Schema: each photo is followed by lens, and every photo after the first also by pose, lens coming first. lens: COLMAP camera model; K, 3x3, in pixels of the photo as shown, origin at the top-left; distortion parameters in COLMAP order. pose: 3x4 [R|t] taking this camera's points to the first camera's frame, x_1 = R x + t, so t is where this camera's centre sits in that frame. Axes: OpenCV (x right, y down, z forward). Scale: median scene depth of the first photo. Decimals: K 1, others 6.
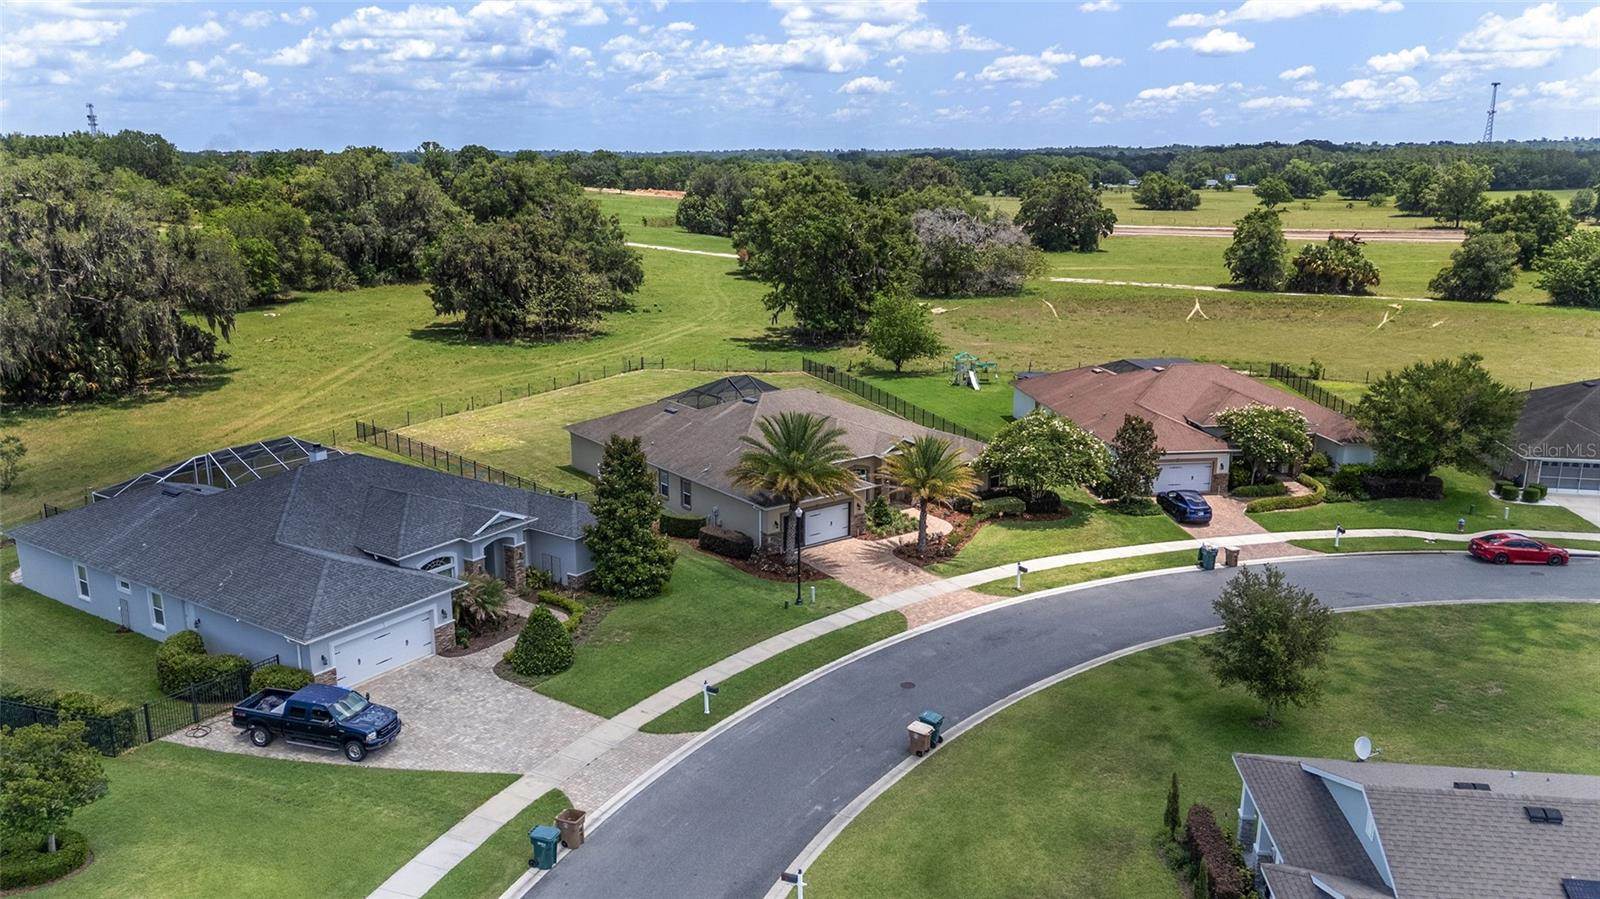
lens RADIAL K [[1178.2, 0, 800.0], [0, 1178.2, 449.5], [0, 0, 1]] dist [0.075486, -0.084034]
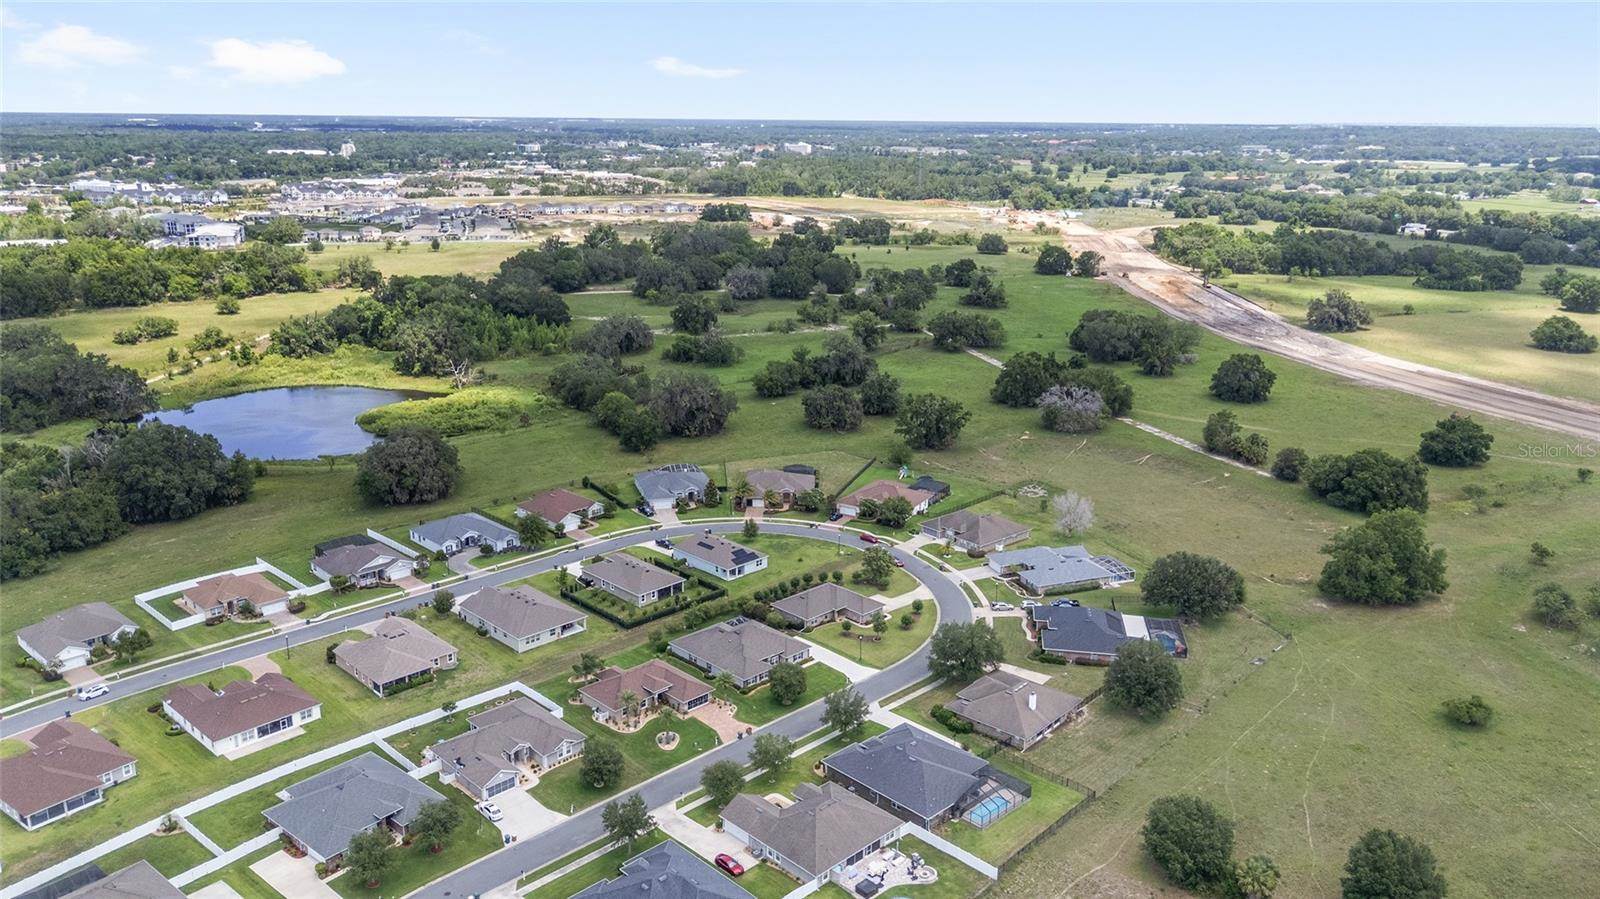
lens RADIAL K [[1178.2, 0, 800.0], [0, 1178.2, 449.5], [0, 0, 1]] dist [0.075486, -0.084034]
pose [[0.782028, 0.174010, -0.598458, 2.384417], [-0.154405, 0.984391, 0.084458, -0.464619], [0.603814, 0.026356, 0.796690, -2.170811]]
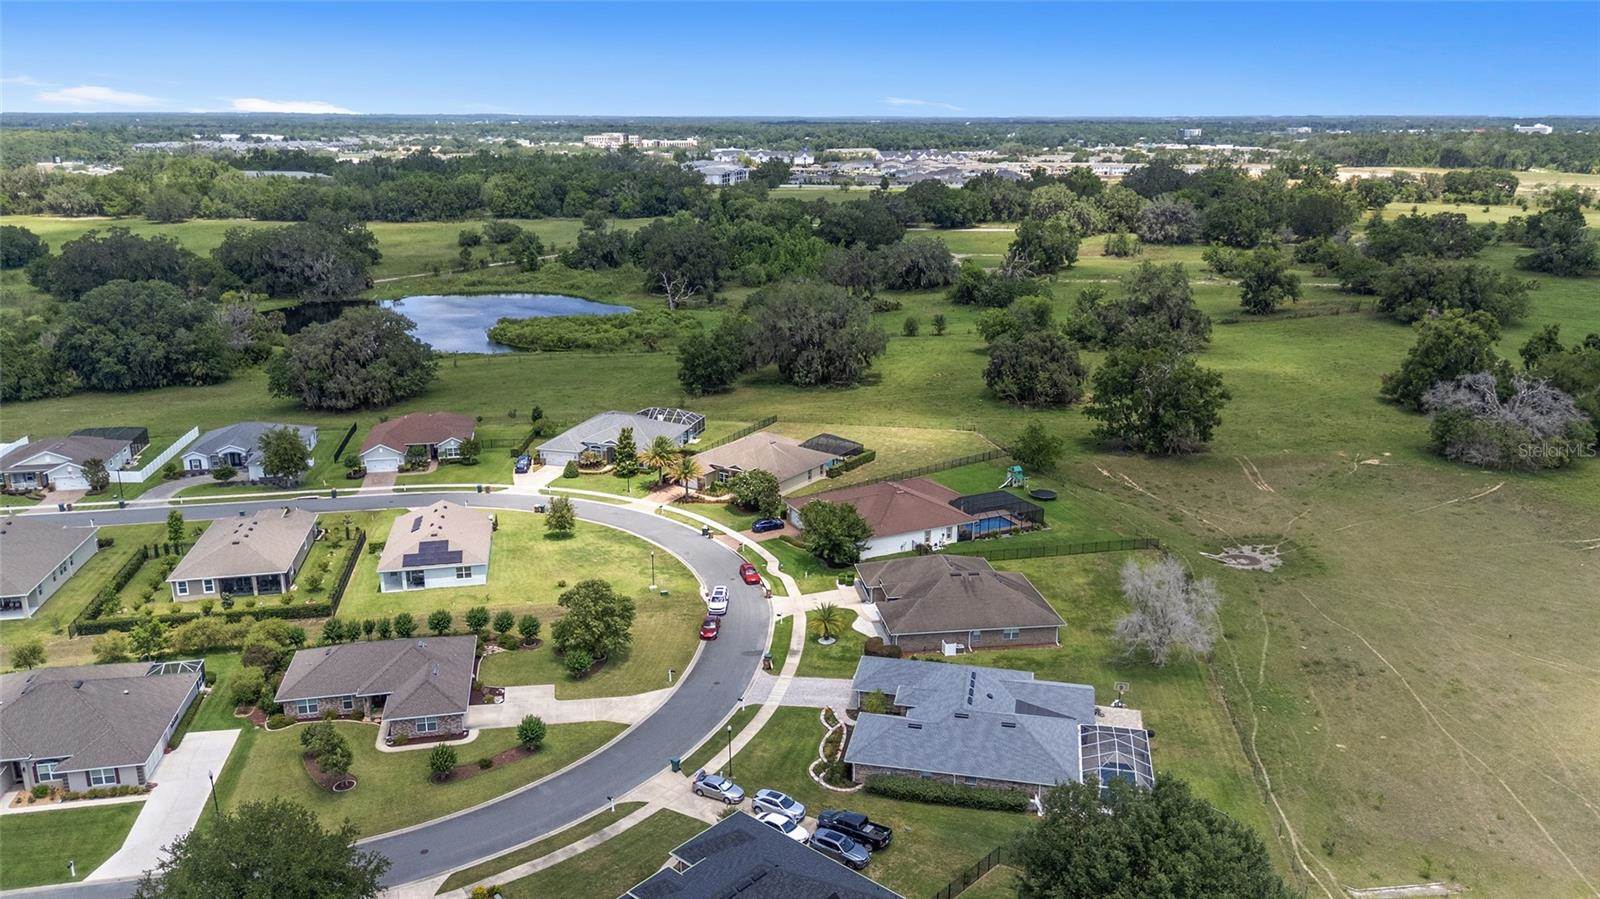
lens RADIAL K [[1178.2, 0, 800.0], [0, 1178.2, 449.5], [0, 0, 1]] dist [0.075486, -0.084034]
pose [[0.320885, 0.256246, -0.911795, 2.087031], [-0.226628, 0.955512, 0.188775, -0.472000], [0.919605, 0.146063, 0.364682, 0.175537]]
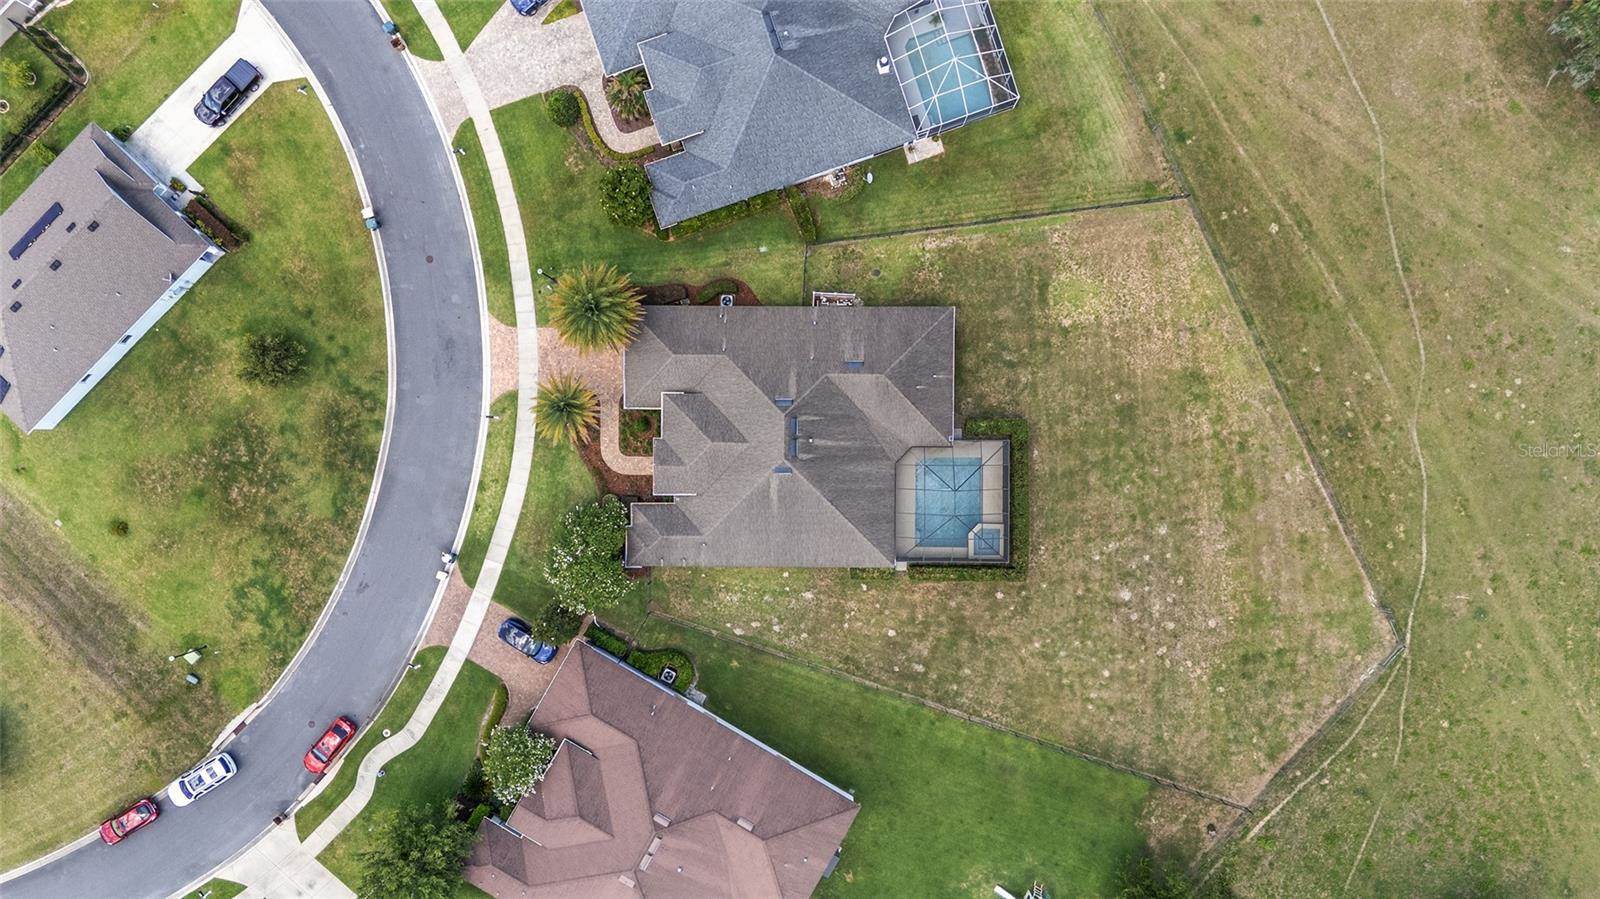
lens RADIAL K [[1178.2, 0, 800.0], [0, 1178.2, 449.5], [0, 0, 1]] dist [0.075486, -0.084034]
pose [[-0.602429, 0.797896, 0.021014, -0.035436], [-0.165282, -0.150461, 0.974702, -1.047858], [0.780872, 0.583715, 0.222520, 0.720630]]
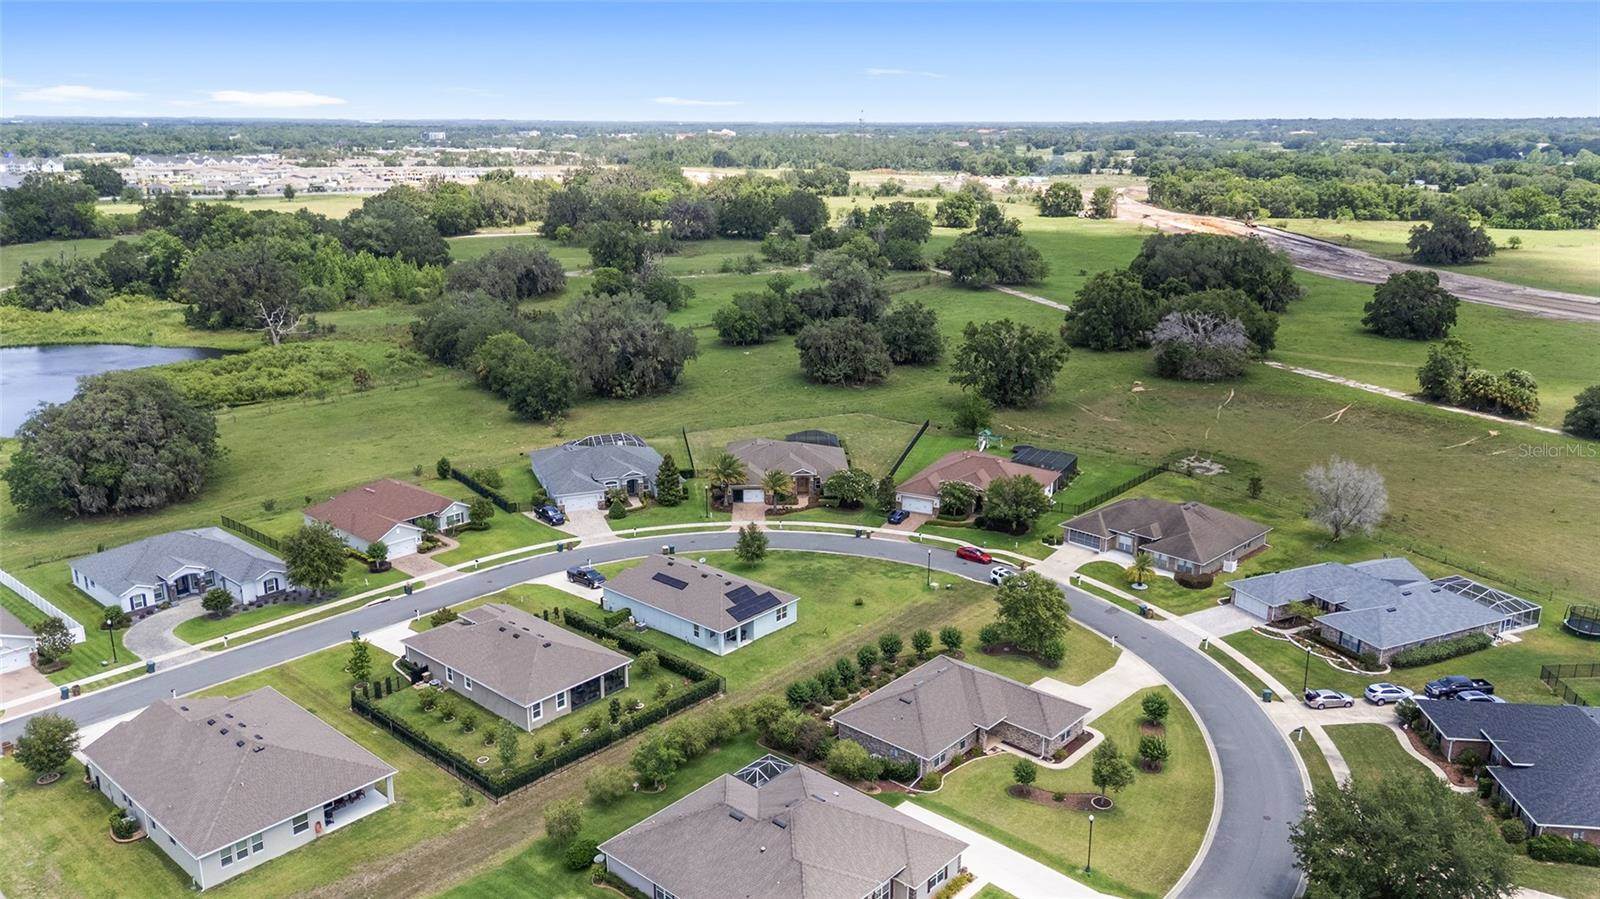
lens RADIAL K [[1178.2, 0, 800.0], [0, 1178.2, 449.5], [0, 0, 1]] dist [0.075486, -0.084034]
pose [[0.822156, 0.152333, -0.548502, 1.250086], [-0.135996, 0.988191, 0.070599, -0.195304], [0.552779, 0.016551, 0.833164, -0.938955]]
